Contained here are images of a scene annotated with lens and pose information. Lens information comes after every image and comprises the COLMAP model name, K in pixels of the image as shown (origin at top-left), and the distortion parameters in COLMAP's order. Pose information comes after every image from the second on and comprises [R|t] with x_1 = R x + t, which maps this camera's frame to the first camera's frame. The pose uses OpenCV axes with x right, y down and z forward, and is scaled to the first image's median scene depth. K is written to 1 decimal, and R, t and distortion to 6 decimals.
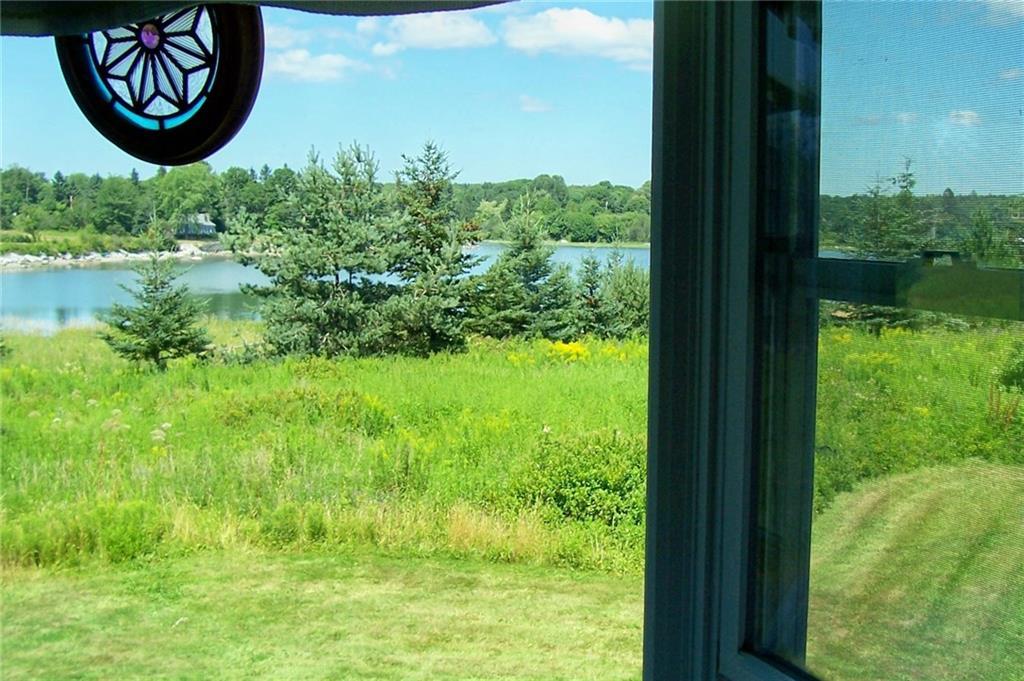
lens RADIAL K [[1044.0, 0, 514.9], [0, 1044.0, 323.7], [0, 0, 1]] dist [-0.169545, 0.180519]
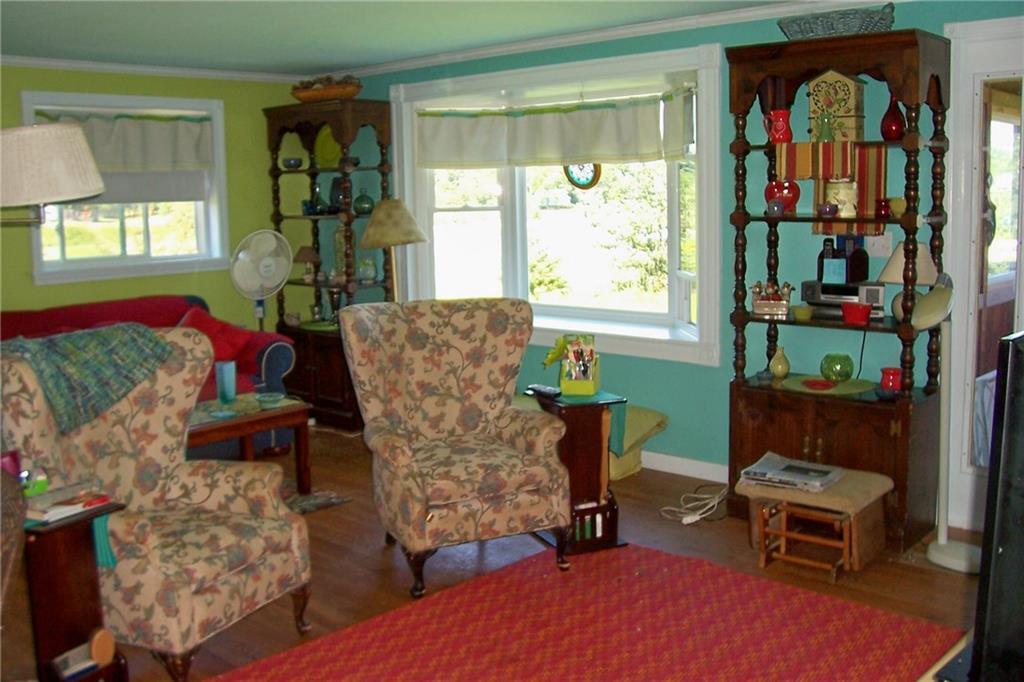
lens RADIAL K [[1044.0, 0, 514.9], [0, 1044.0, 324.2], [0, 0, 1]] dist [-0.169545, 0.180519]
pose [[0.946053, 0.008978, -0.323887, 1.145122], [0.000537, 0.999571, 0.029275, 0.410764], [0.324011, -0.027869, 0.945643, -4.505558]]
